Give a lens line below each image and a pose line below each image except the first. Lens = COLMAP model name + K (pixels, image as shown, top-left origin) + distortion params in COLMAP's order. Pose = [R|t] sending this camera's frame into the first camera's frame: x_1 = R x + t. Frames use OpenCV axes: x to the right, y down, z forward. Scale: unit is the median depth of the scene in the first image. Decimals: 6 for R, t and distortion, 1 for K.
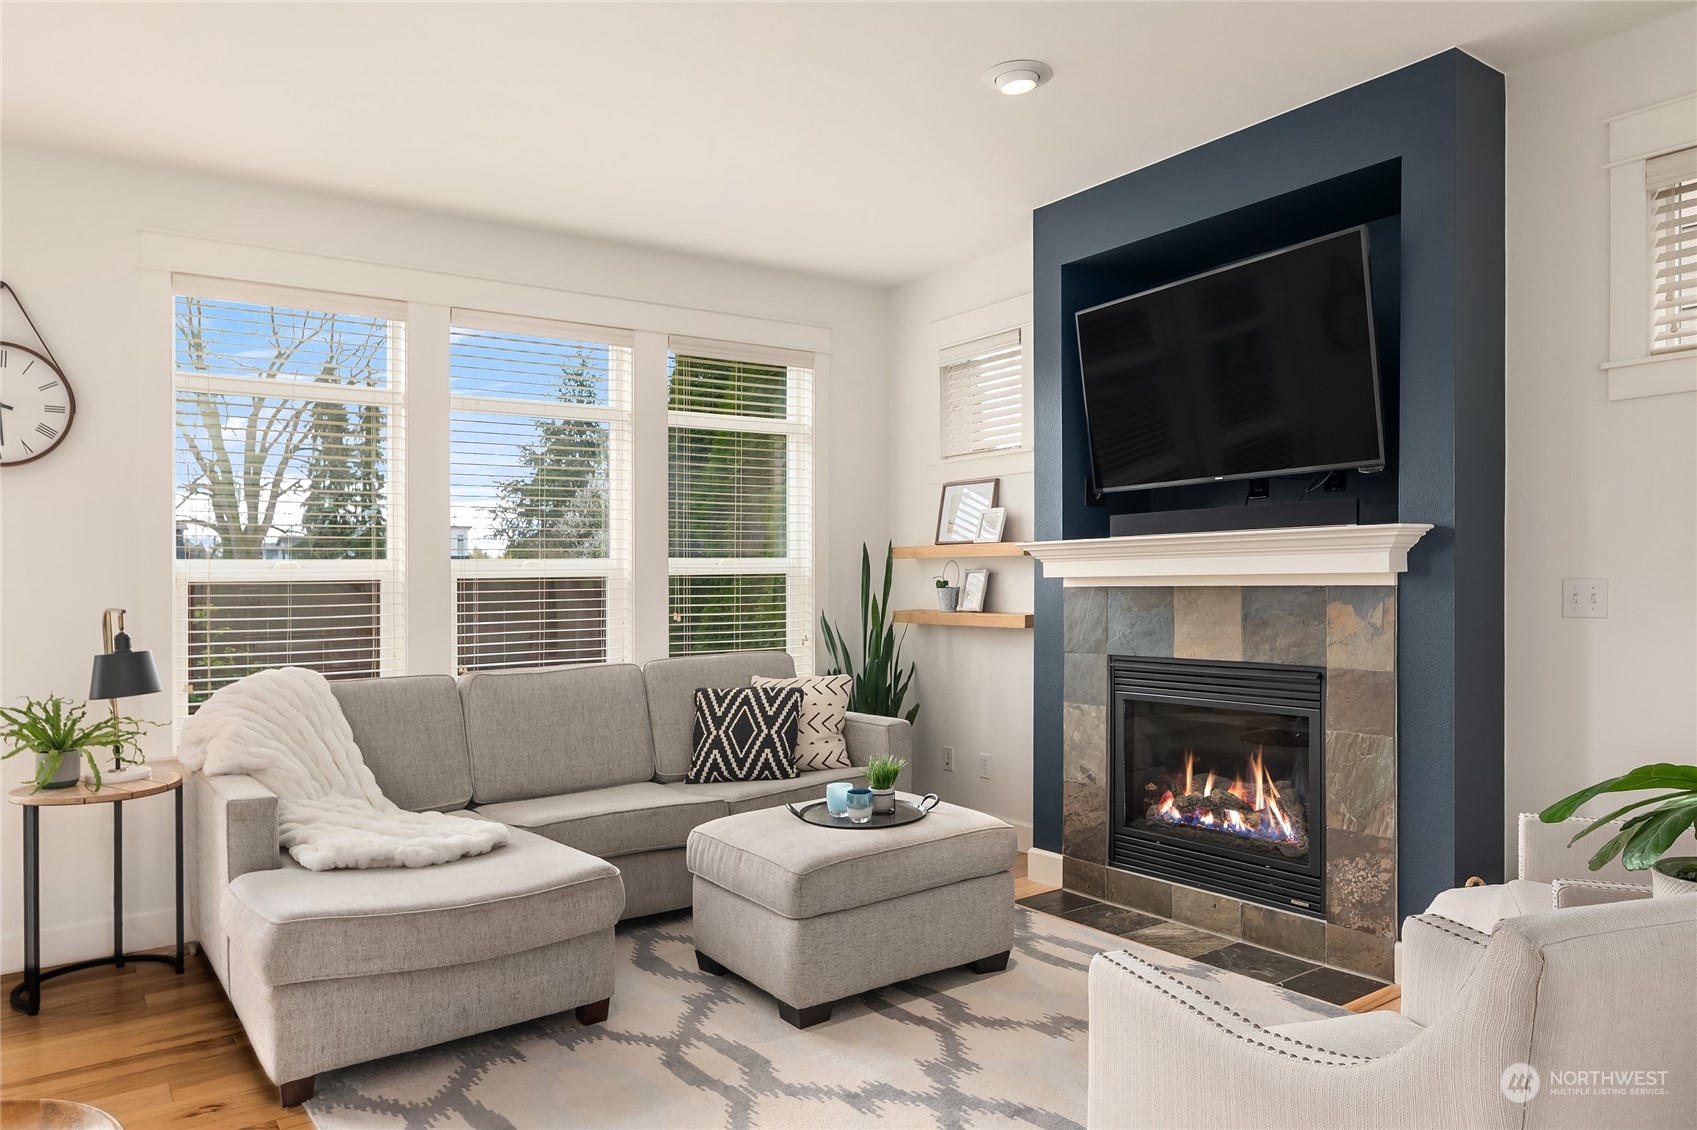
lens RADIAL K [[1106.5, 0, 848.5], [0, 1106.5, 565.0], [0, 0, 1]] dist [-0.005090, -0.001582]
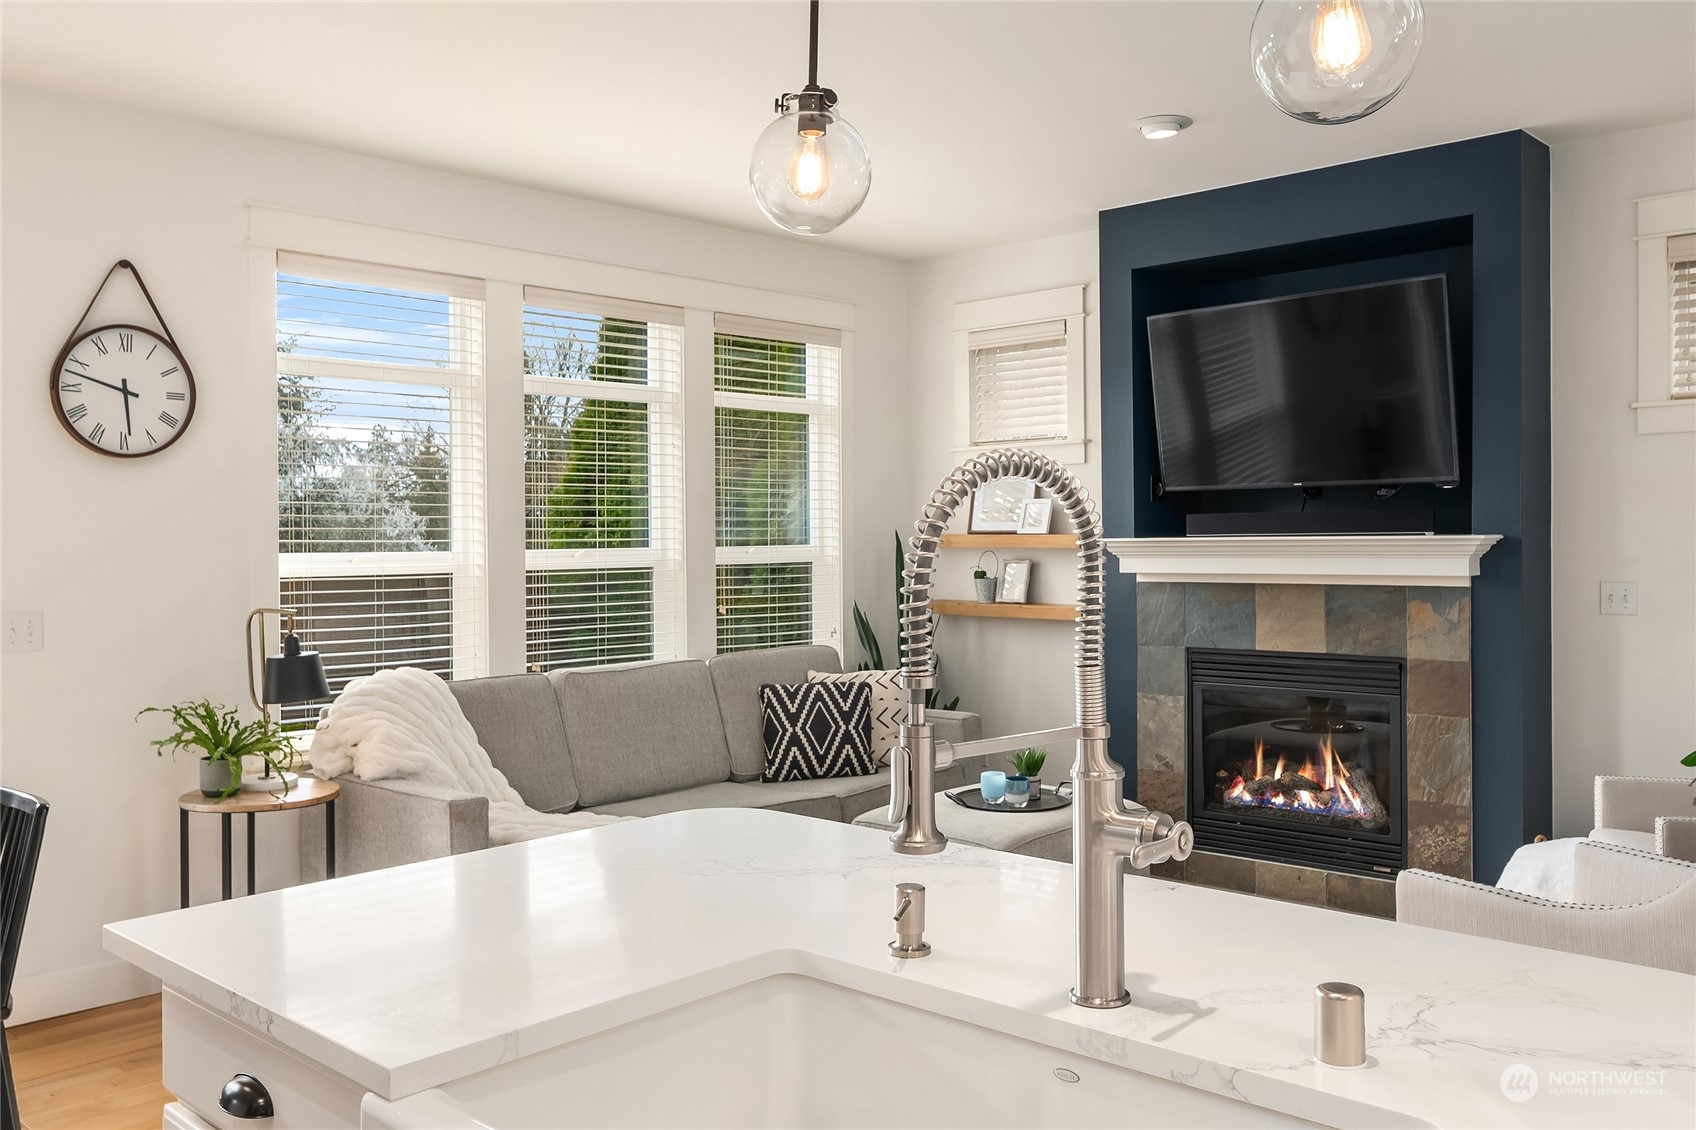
lens RADIAL K [[1426.9, 0, 847.6], [0, 1426.9, 498.3], [0, 0, 1]] dist [0.005181, 0.000129]
pose [[0.980419, 0.012231, 0.196544, -0.347829], [-0.008797, 0.999793, -0.018340, -0.032578], [-0.196728, 0.016252, 0.980323, -0.269333]]
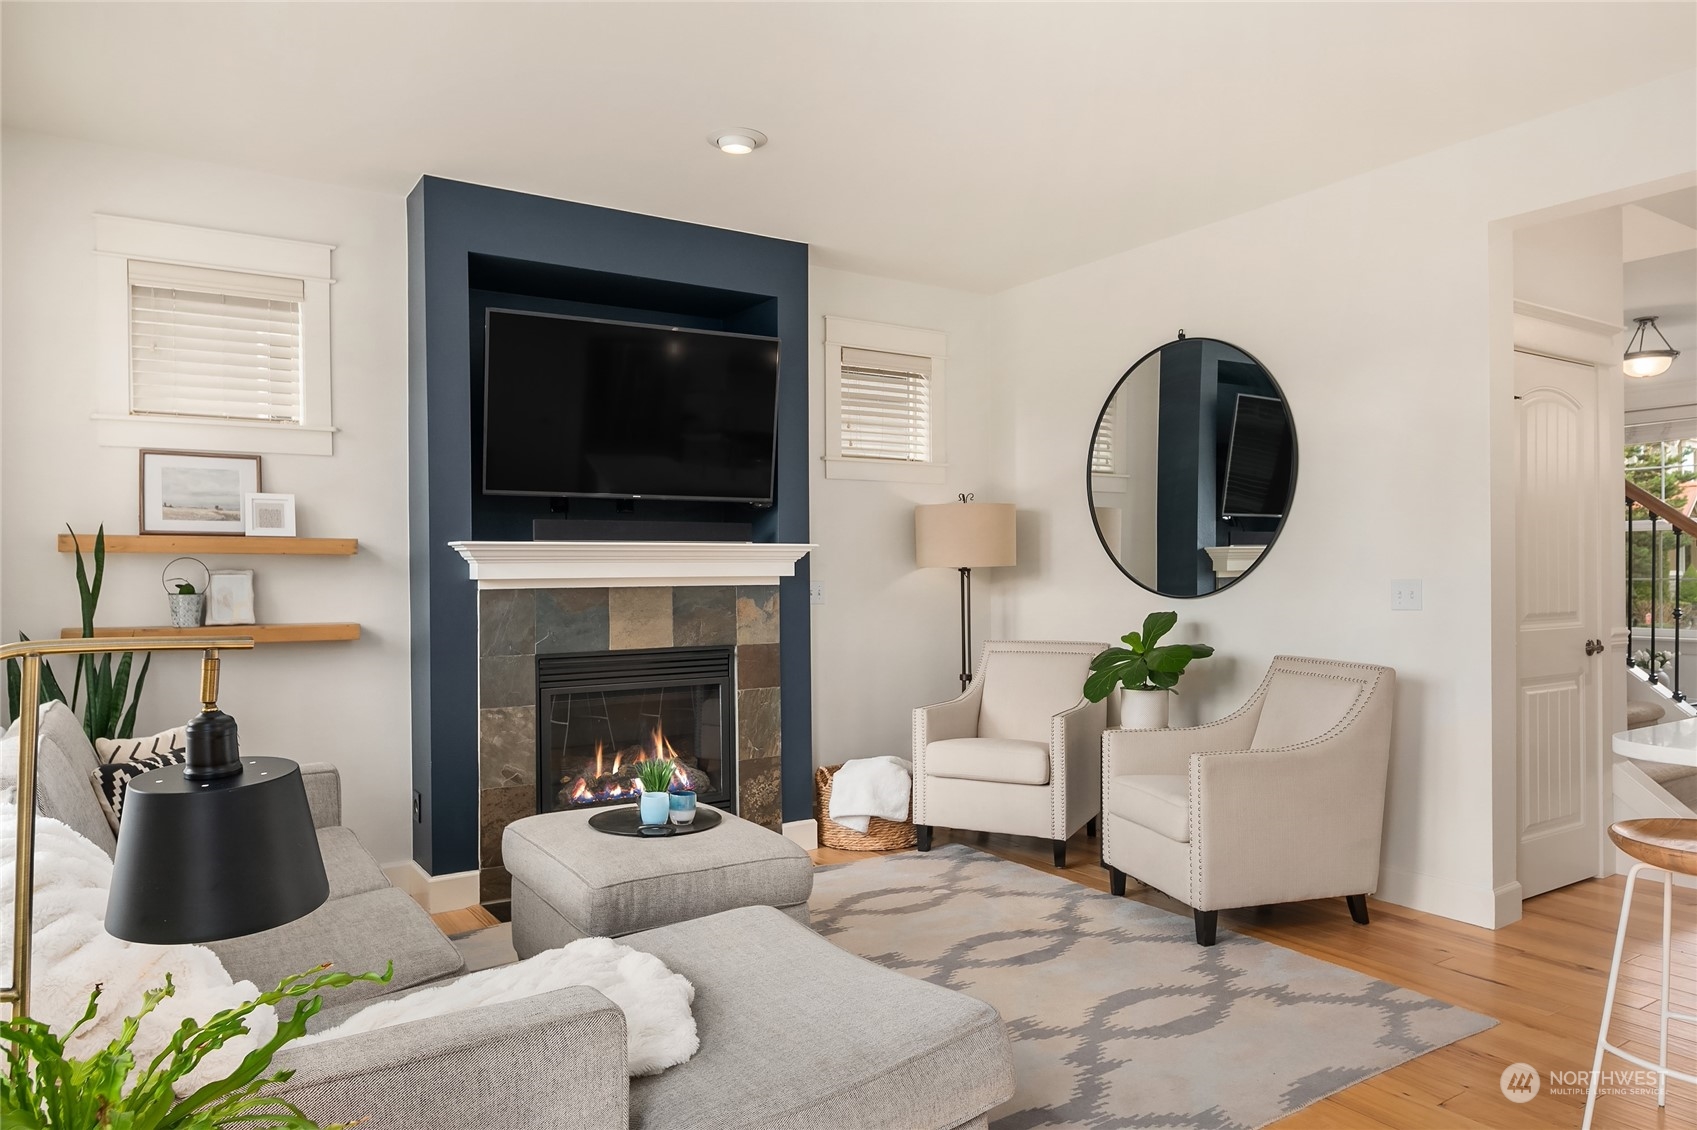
lens RADIAL K [[1085.5, 0, 896.1], [0, 1085.5, 571.2], [0, 0, 1]] dist [-0.023286, -0.001762]
pose [[0.031069, 0.018478, 0.999346, -0.757215], [-0.003135, 0.999826, -0.018390, 0.020927], [-0.999512, -0.002562, 0.031122, 0.629841]]
